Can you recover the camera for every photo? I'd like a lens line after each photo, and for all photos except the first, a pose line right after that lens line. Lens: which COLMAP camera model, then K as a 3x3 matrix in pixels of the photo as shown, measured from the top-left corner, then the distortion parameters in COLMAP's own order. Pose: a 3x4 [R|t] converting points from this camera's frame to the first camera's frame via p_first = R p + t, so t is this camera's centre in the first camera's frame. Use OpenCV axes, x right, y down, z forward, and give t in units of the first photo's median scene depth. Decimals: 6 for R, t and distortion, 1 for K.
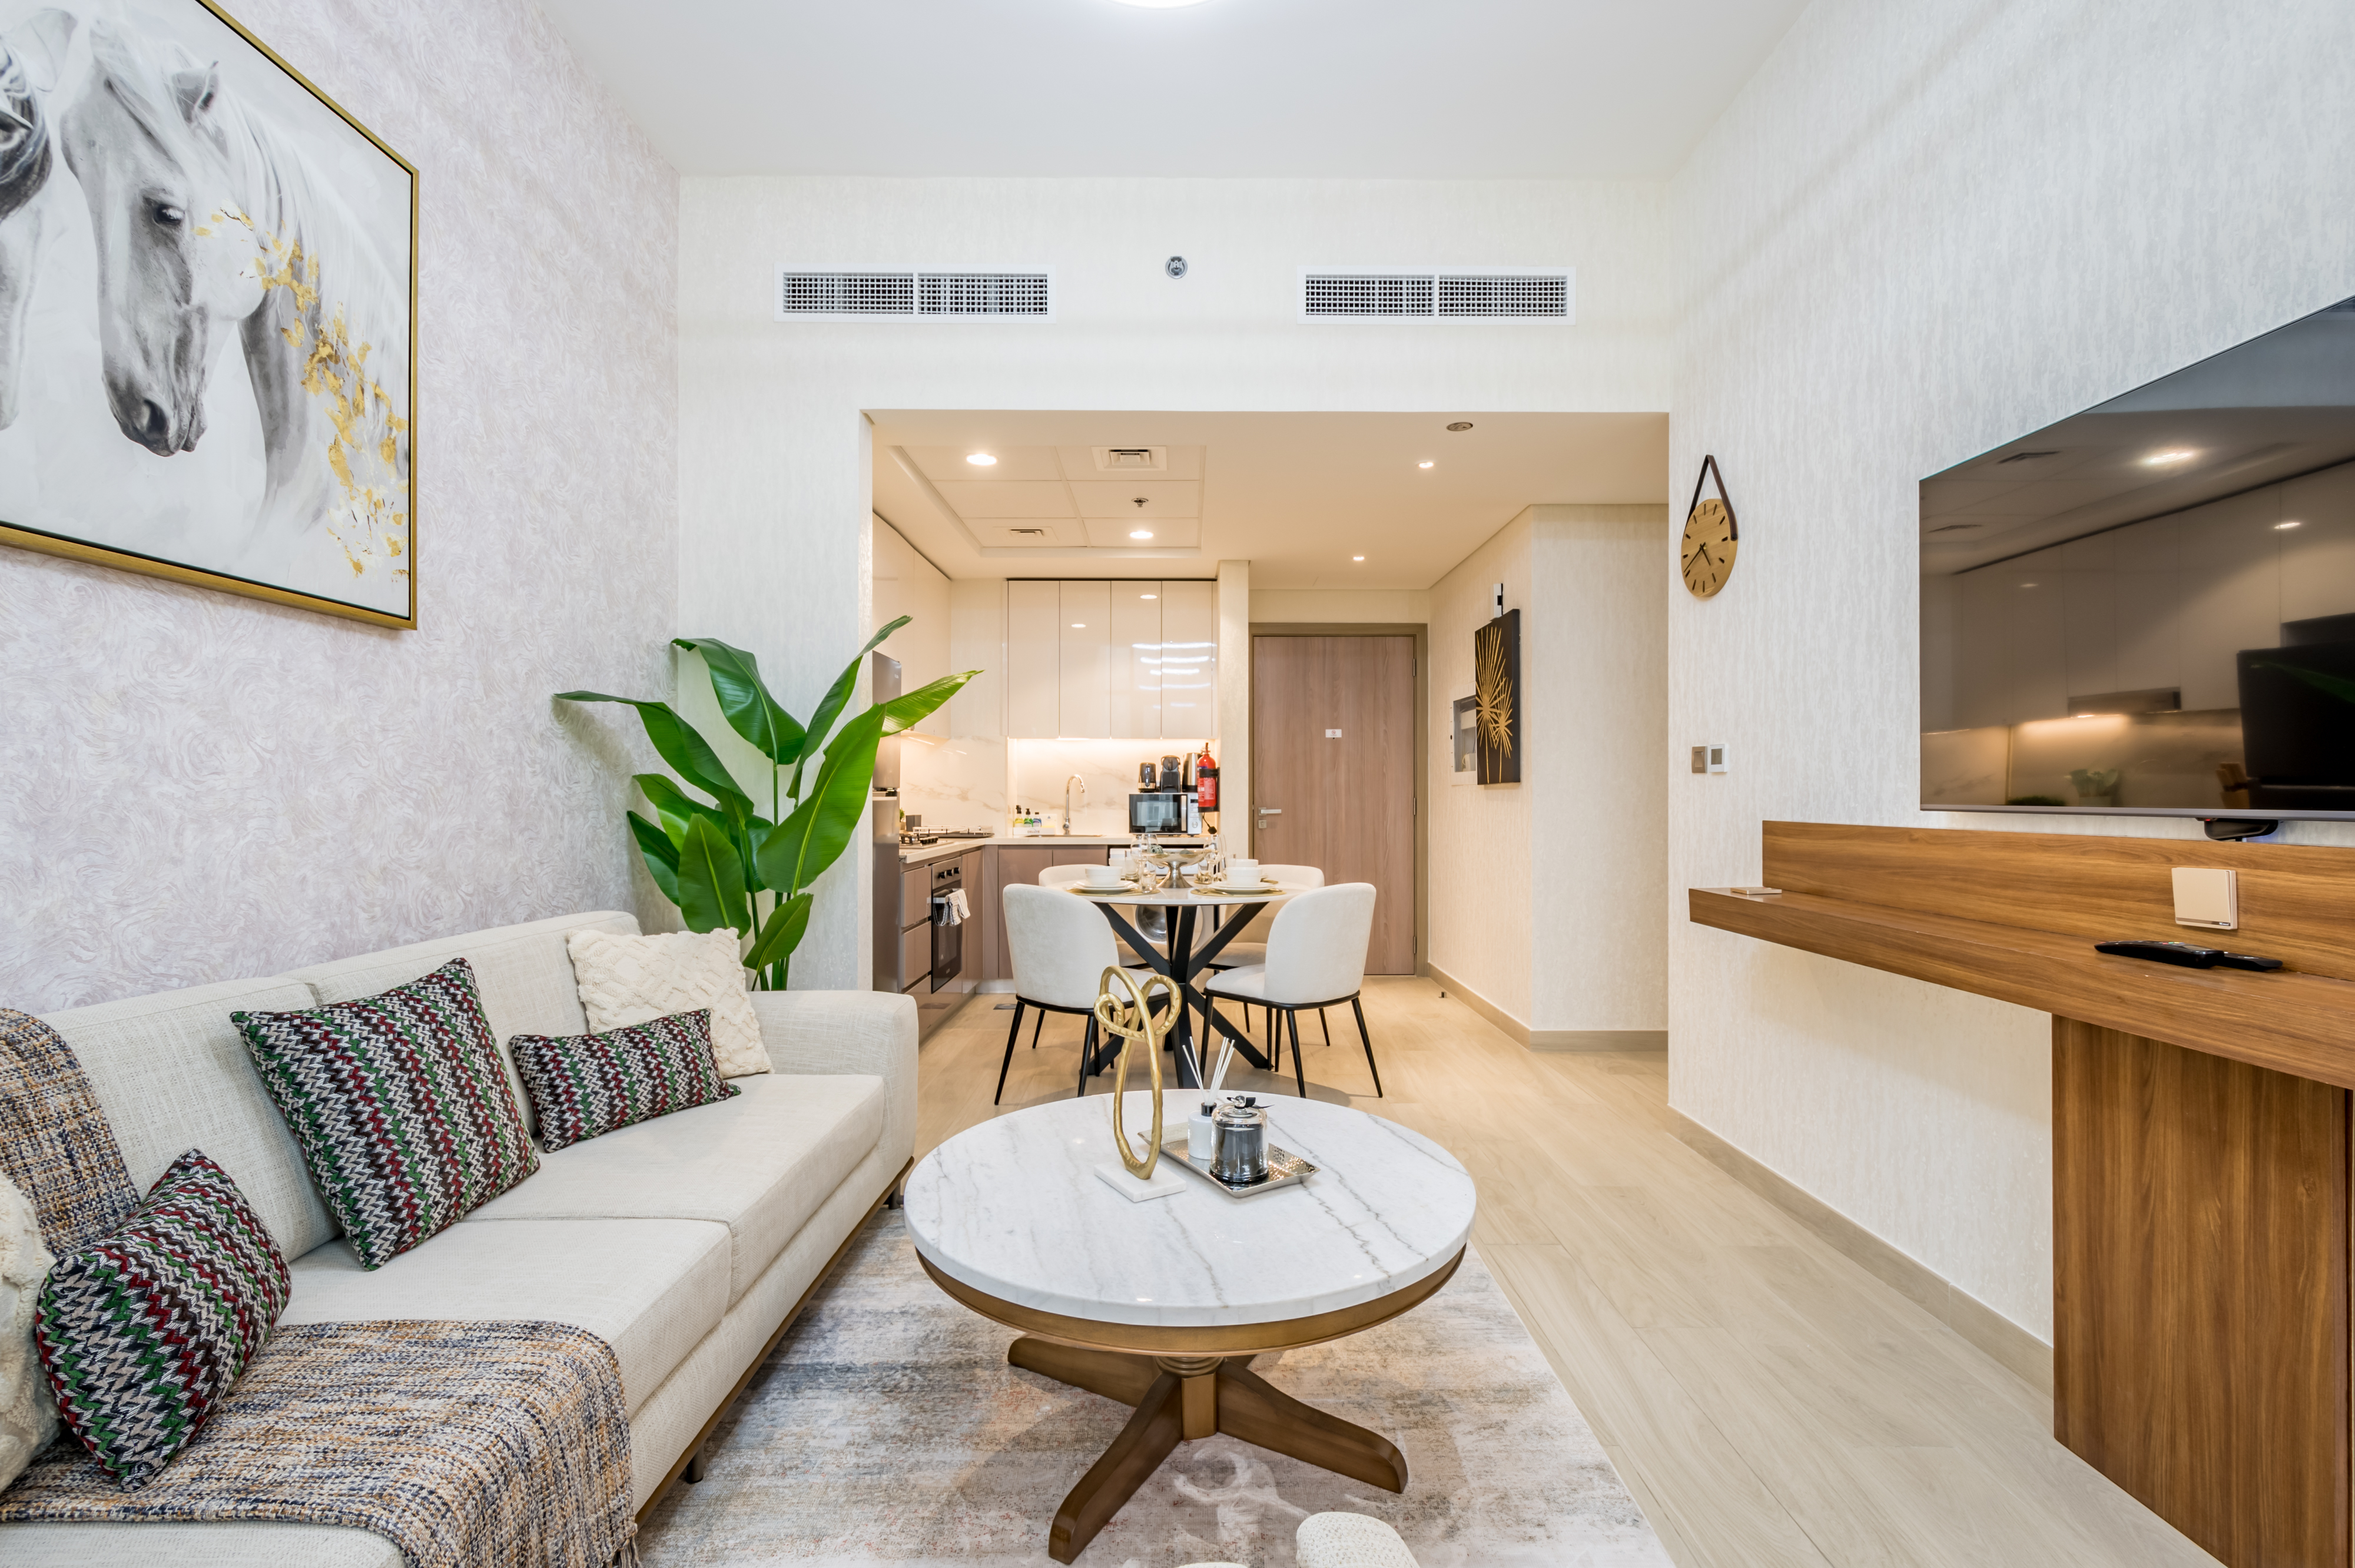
lens RADIAL K [[1031.8, 0, 1176.9], [0, 1031.8, 806.6], [0, 0, 1]] dist [0.002225, 0.000207]
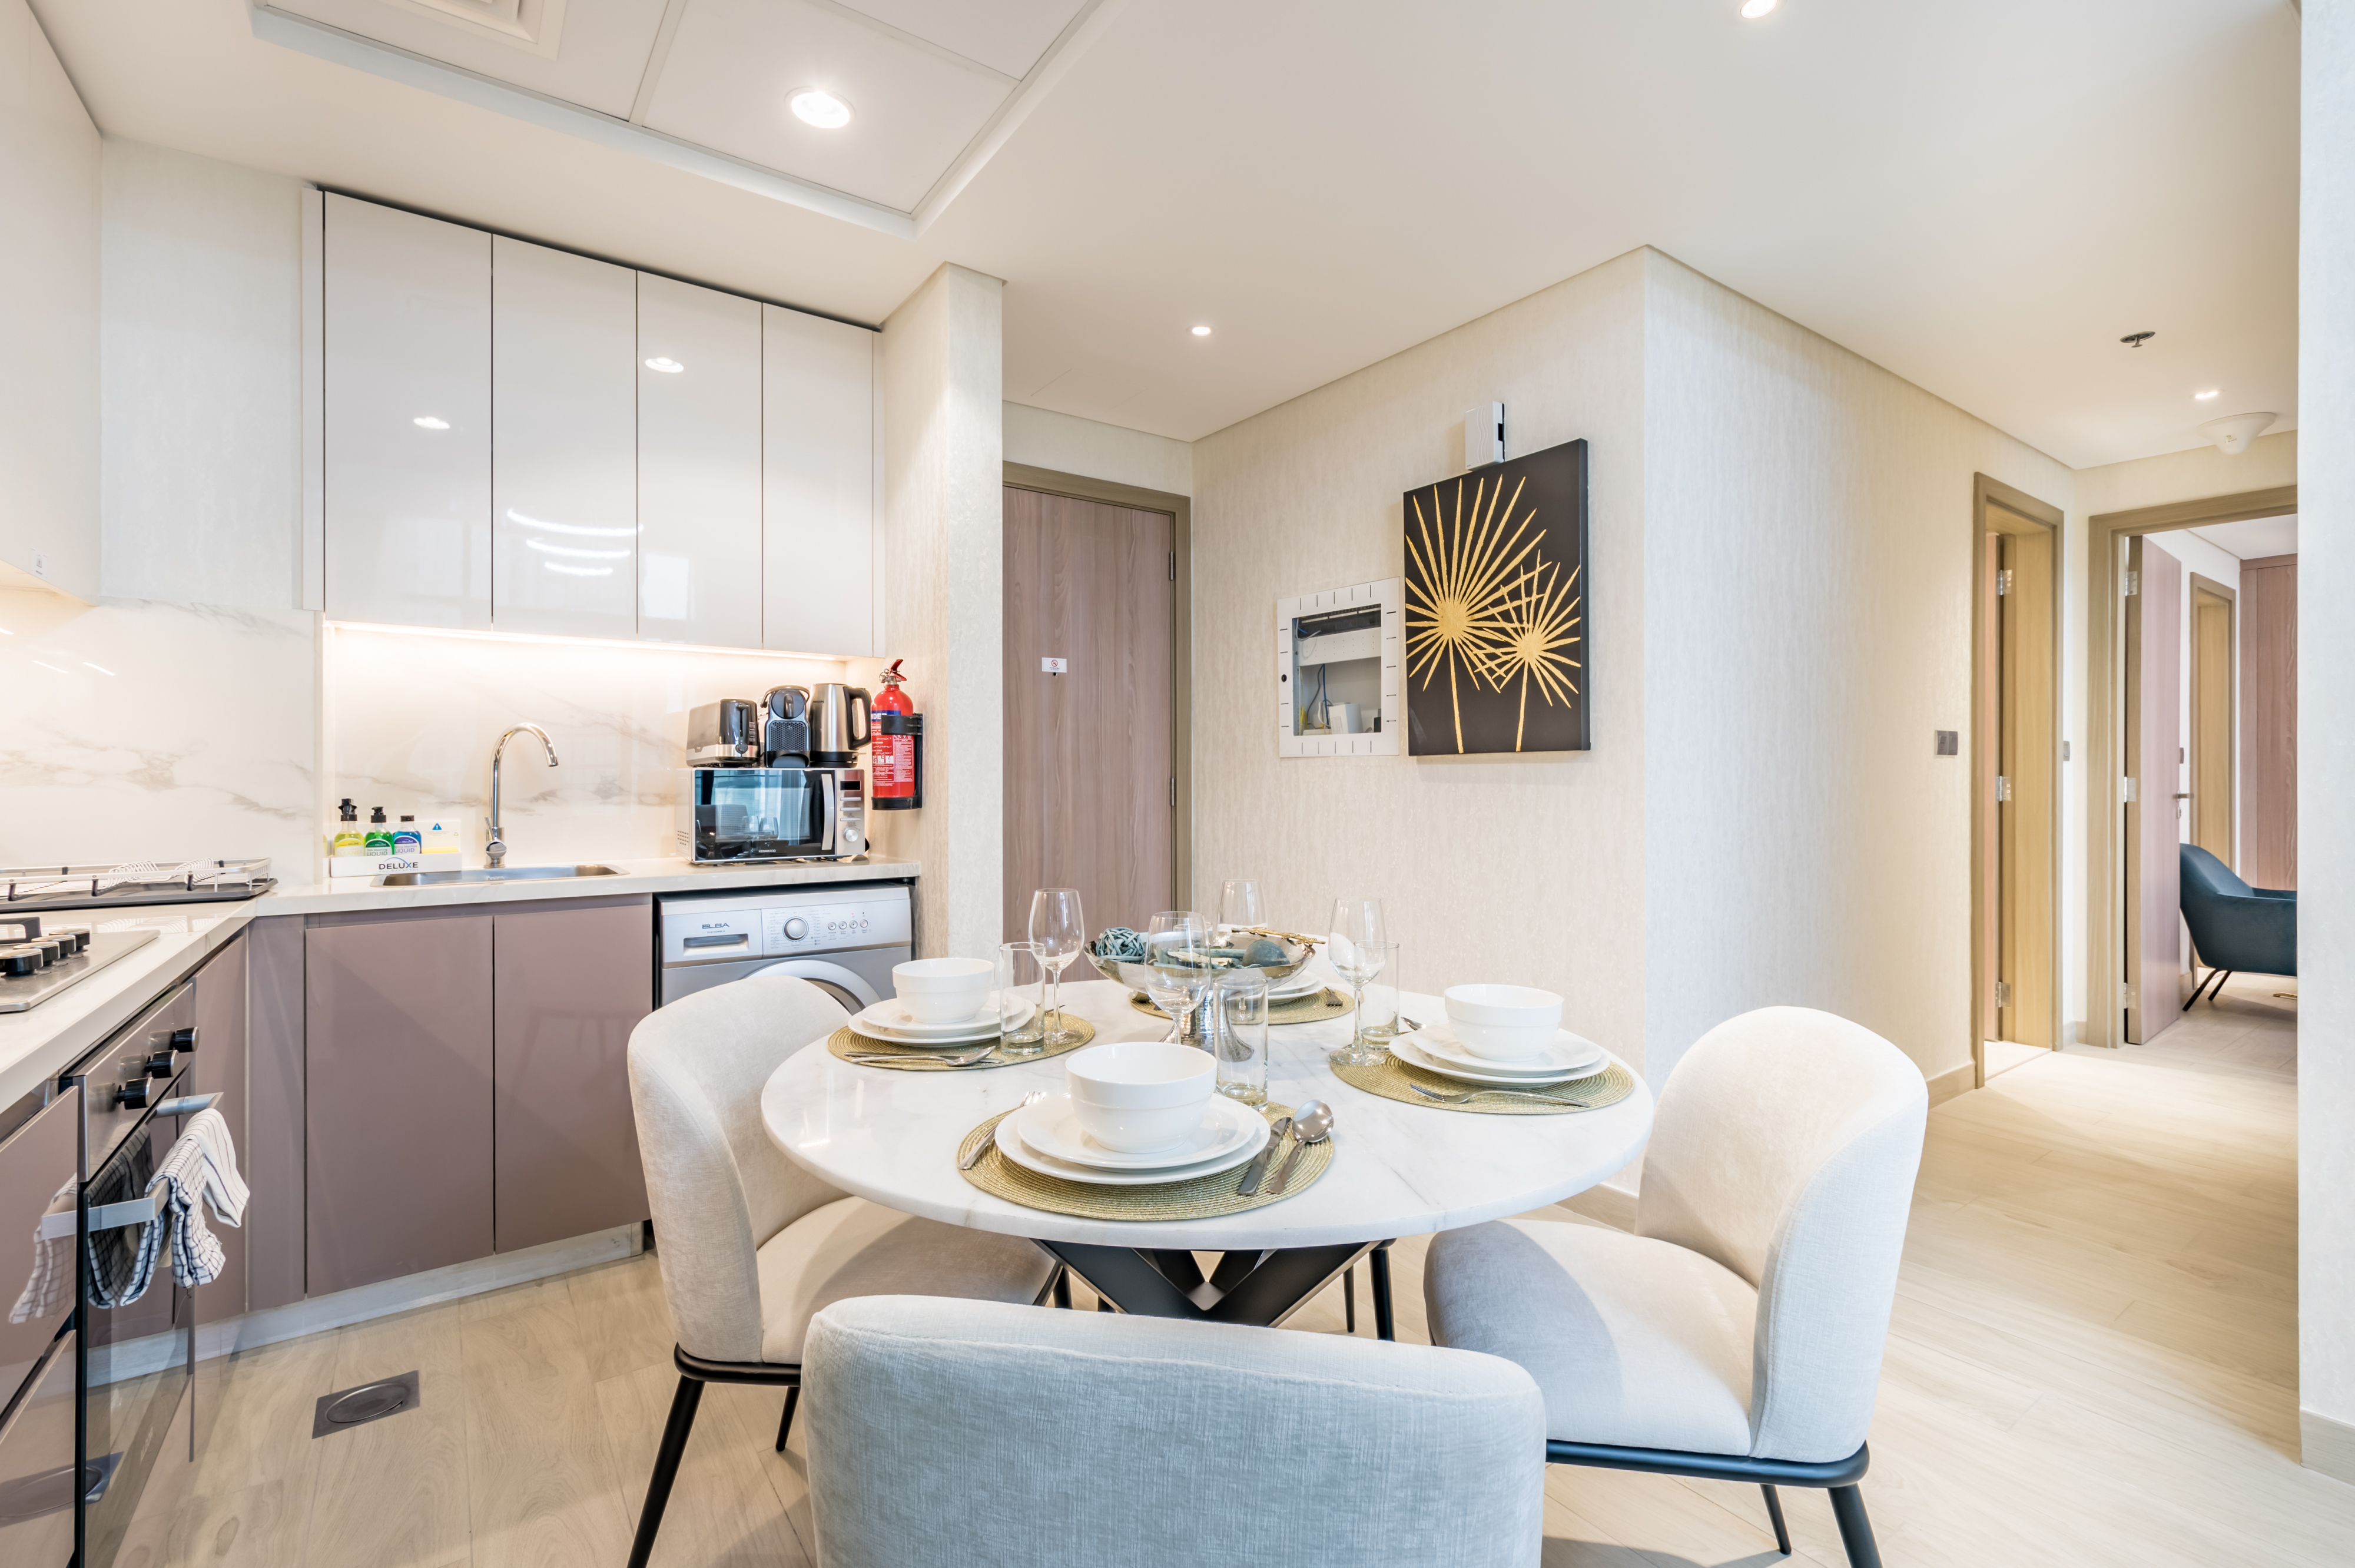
lens RADIAL K [[1066.8, 0, 1209.8], [0, 1066.8, 776.1], [0, 0, 1]] dist [0.013022, 0.000343]
pose [[0.808975, -0.001122, 0.587842, -0.133430], [0.006742, 0.999950, -0.007369, -0.004905], [-0.587805, 0.009925, 0.808942, 0.501827]]
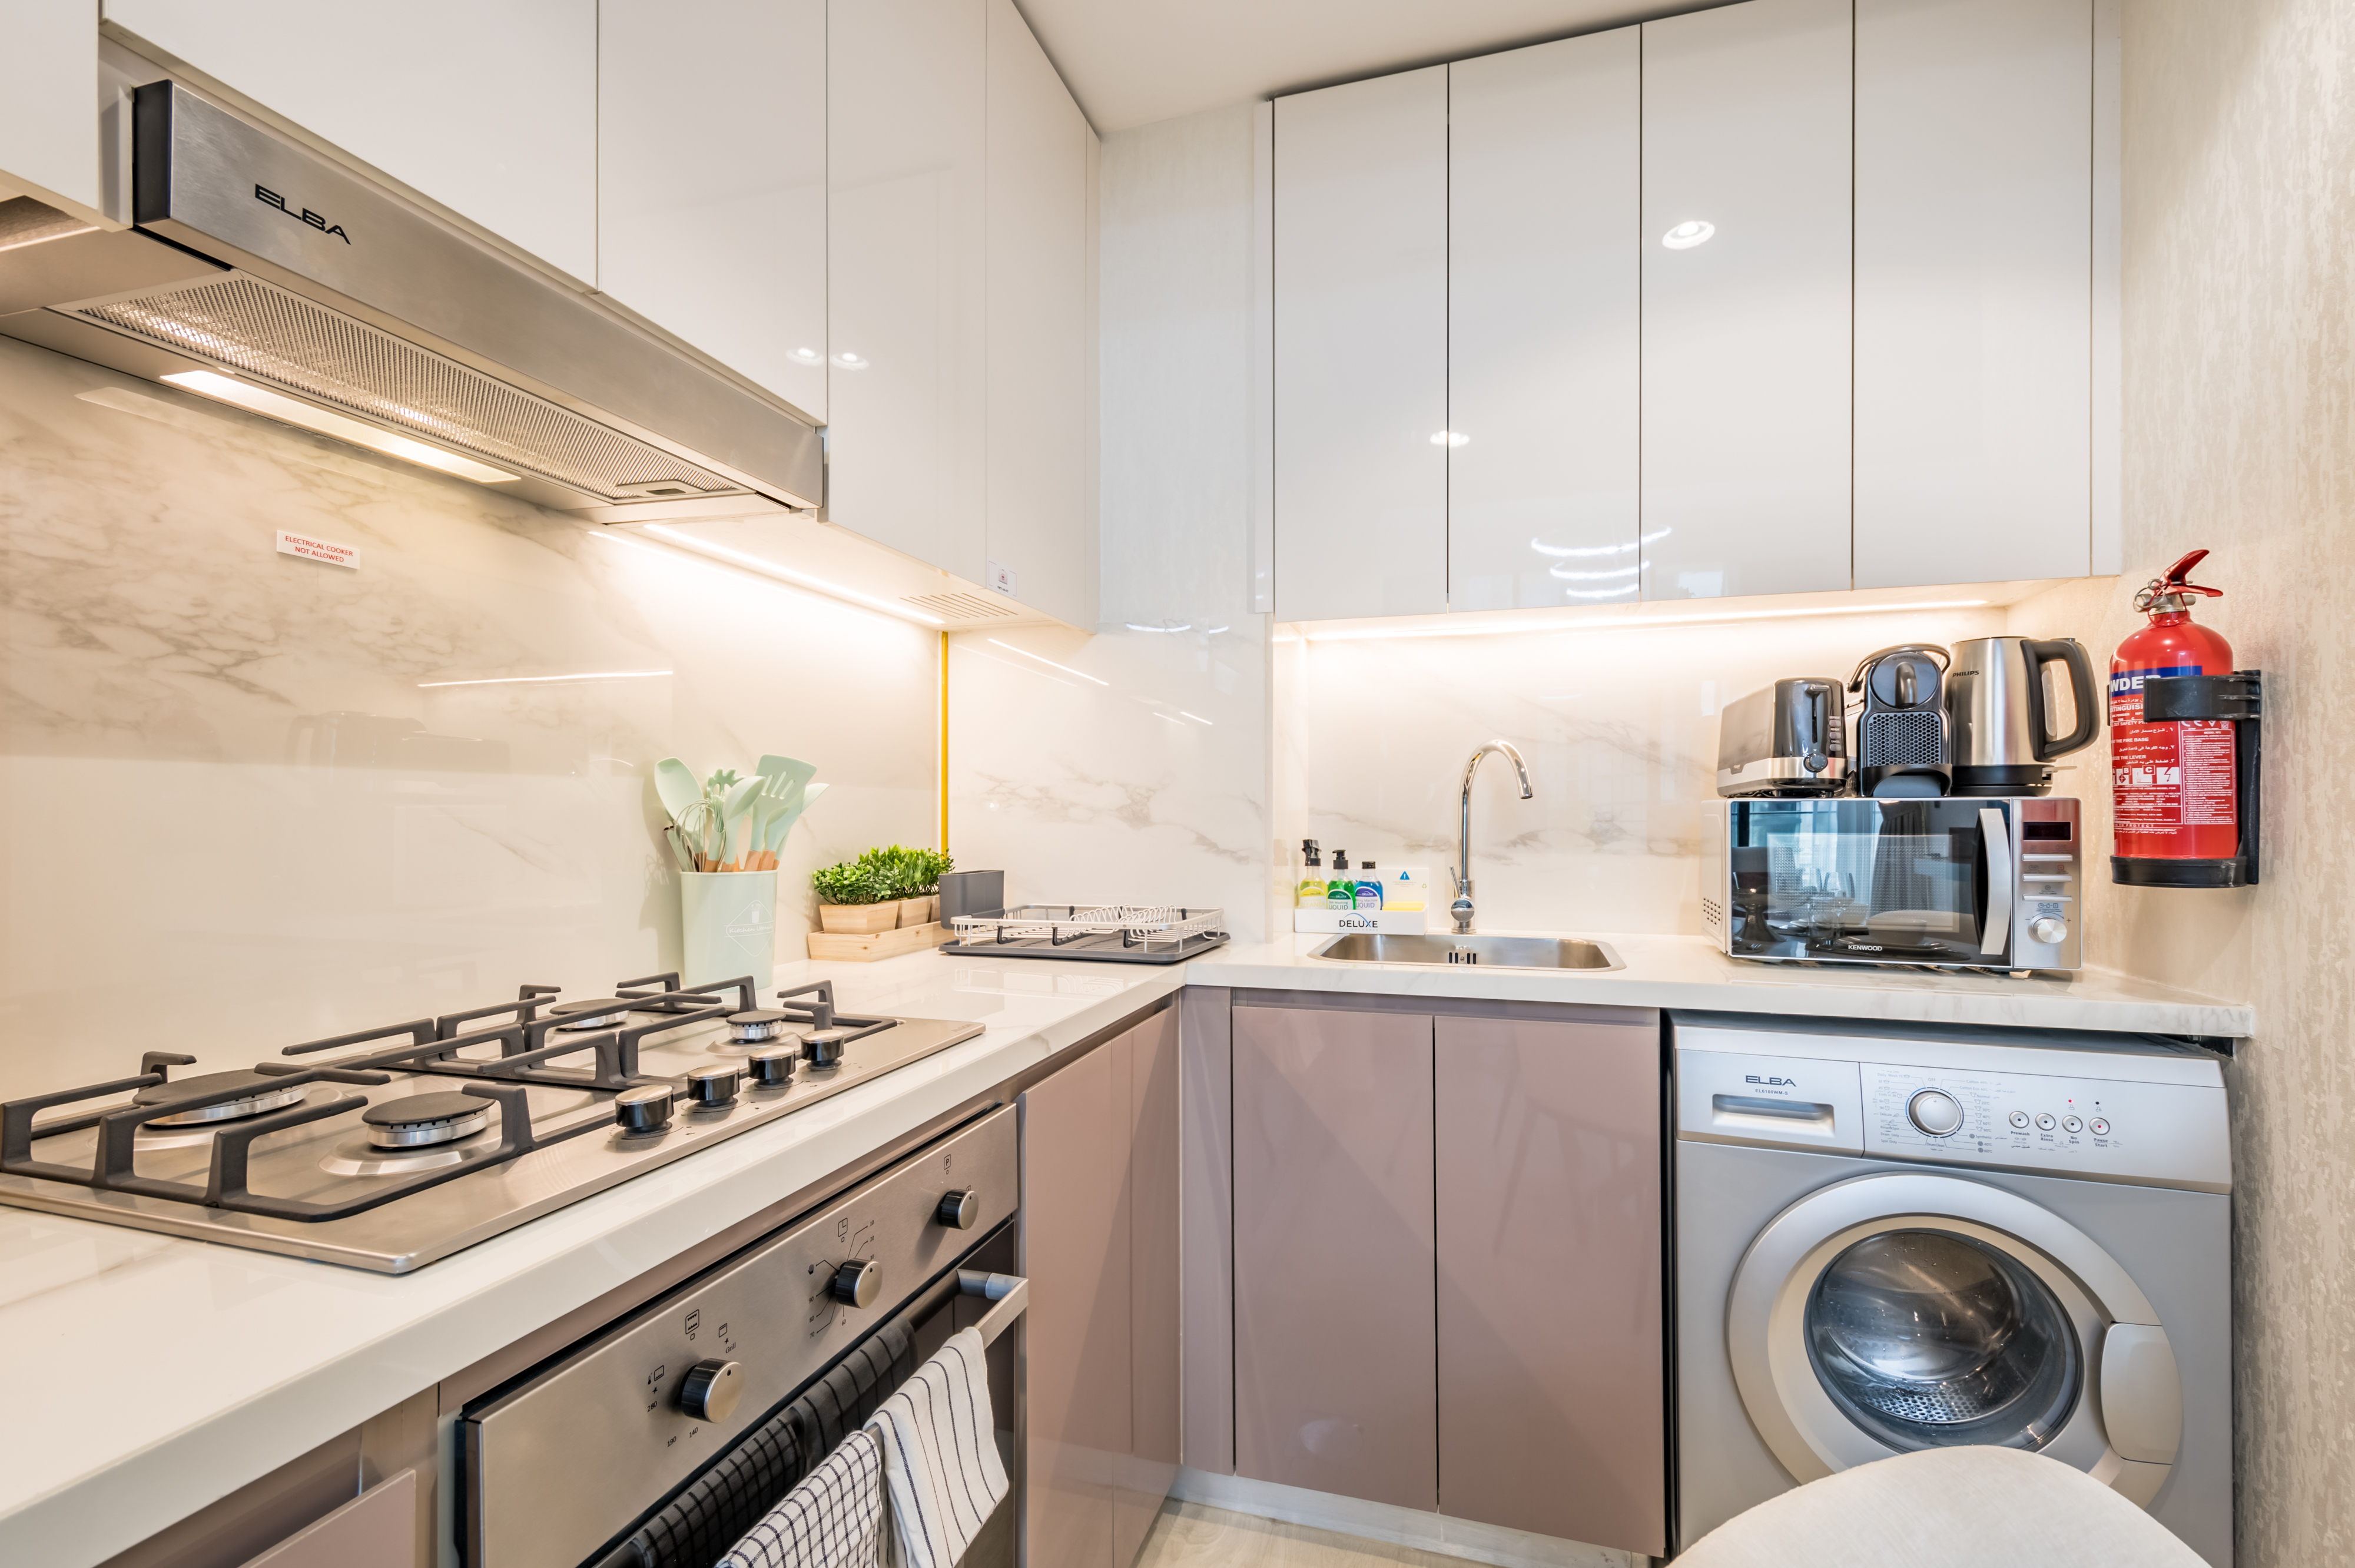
lens RADIAL K [[1031.8, 0, 1176.9], [0, 1031.8, 806.6], [0, 0, 1]] dist [0.002225, 0.000207]
pose [[0.952408, -0.002692, -0.304815, -0.097935], [-0.002550, 0.999856, -0.016798, -0.006402], [0.304816, 0.016776, 0.952264, 0.701473]]
